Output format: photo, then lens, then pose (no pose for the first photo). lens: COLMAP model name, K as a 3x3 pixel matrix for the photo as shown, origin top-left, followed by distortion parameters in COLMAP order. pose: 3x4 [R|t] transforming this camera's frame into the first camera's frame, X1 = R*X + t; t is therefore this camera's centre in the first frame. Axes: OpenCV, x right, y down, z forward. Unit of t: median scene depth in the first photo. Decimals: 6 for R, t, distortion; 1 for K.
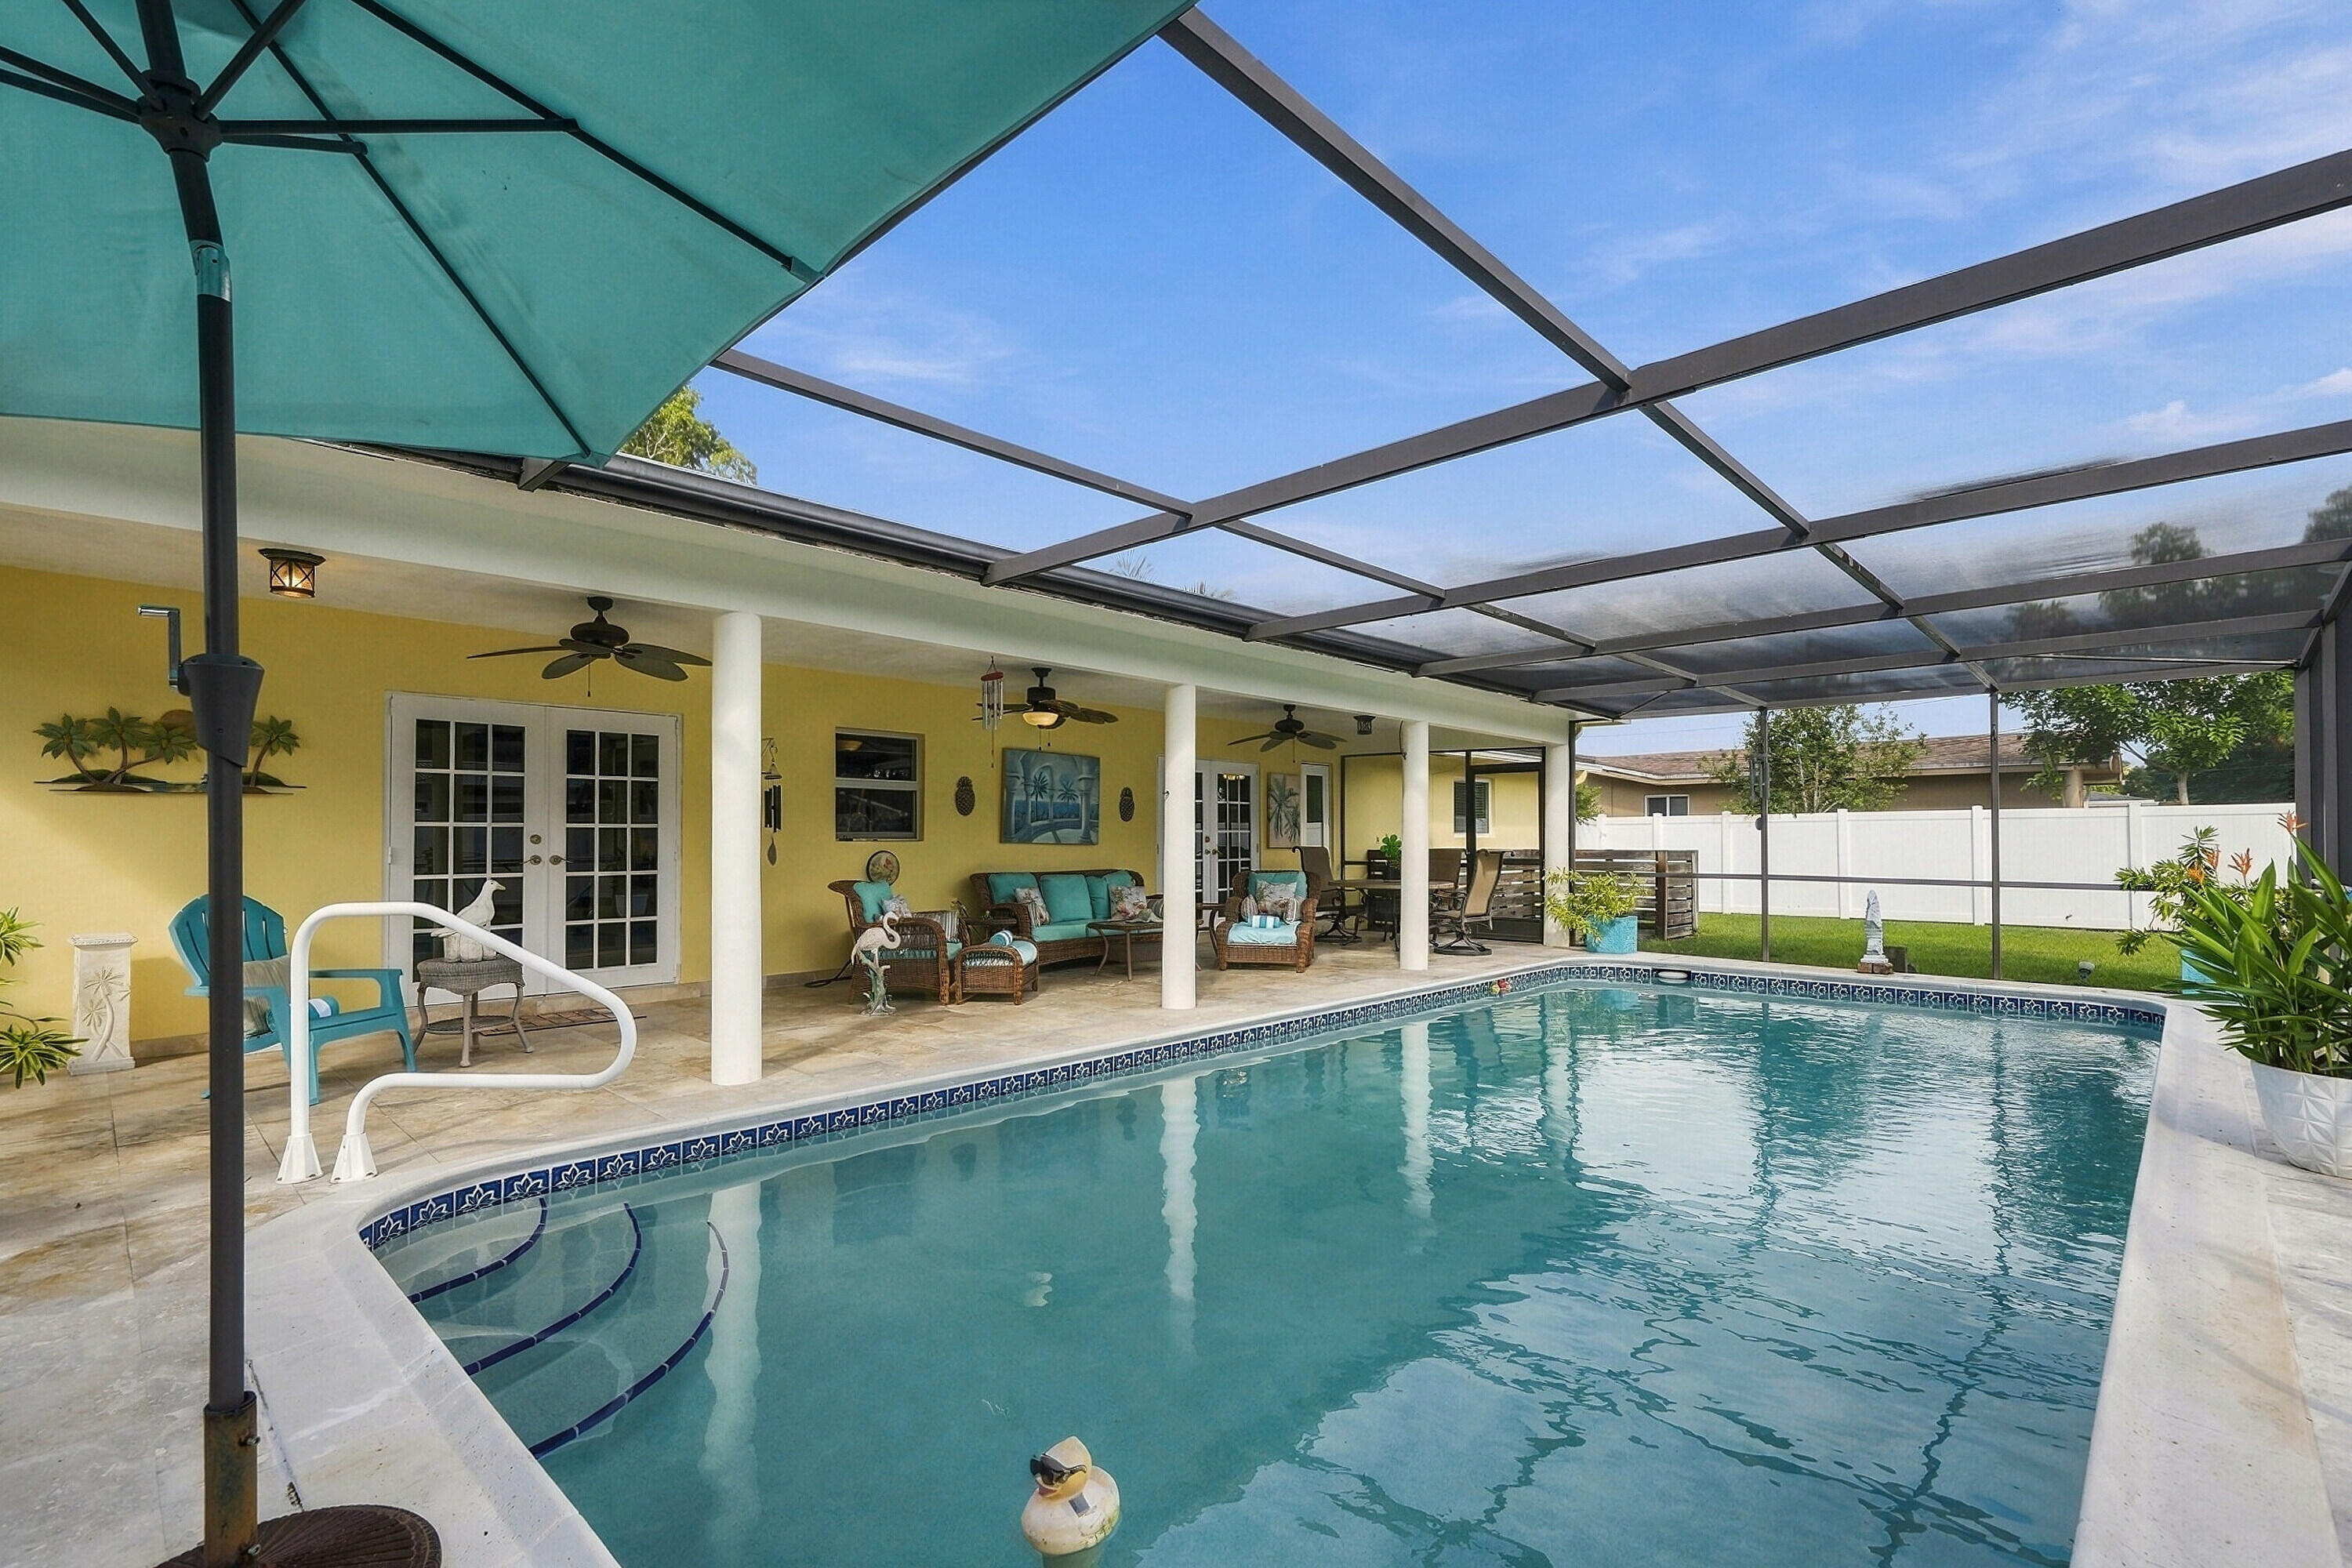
lens RADIAL K [[1070.3, 0, 1170.1], [0, 1070.3, 815.0], [0, 0, 1]] dist [0.000936, 0.000042]
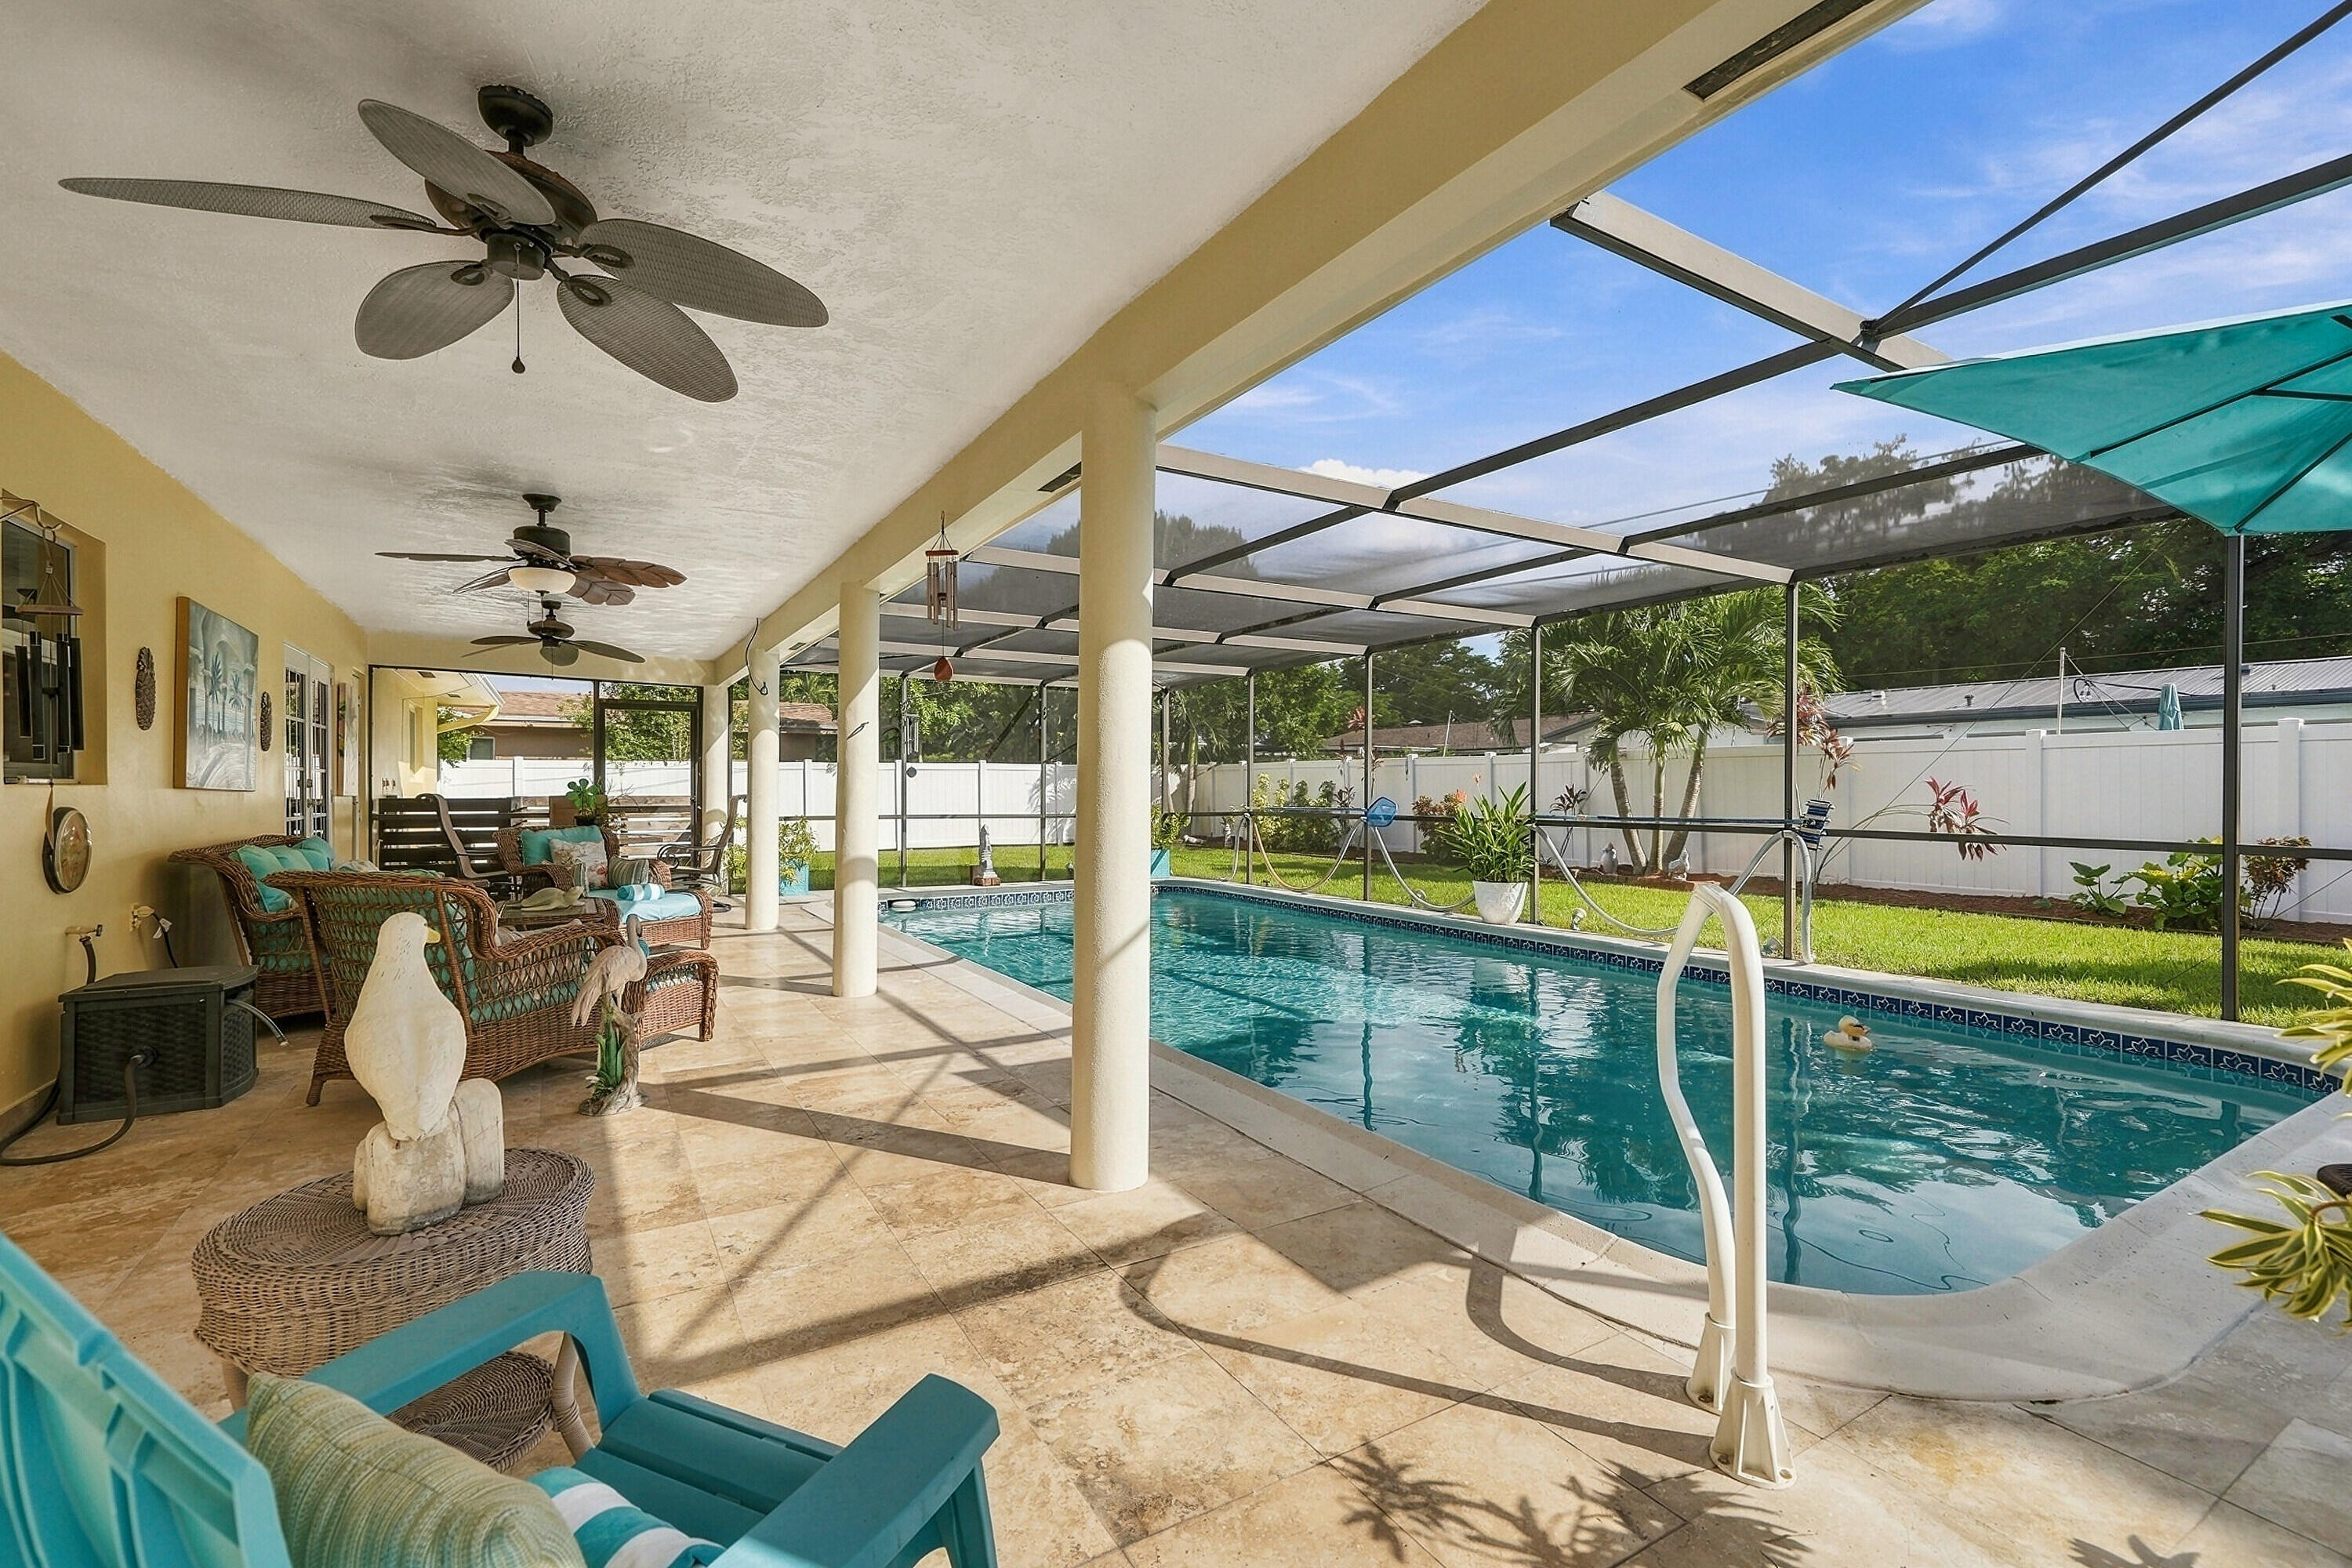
lens RADIAL K [[1039.6, 0, 1210.8], [0, 1039.6, 784.5], [0, 0, 1]] dist [0.000309, -0.000001]
pose [[0.238573, 0.001944, 0.971123, -0.528999], [-0.024639, 0.999688, 0.004052, 0.010808], [-0.970812, -0.024894, 0.238547, 0.443584]]
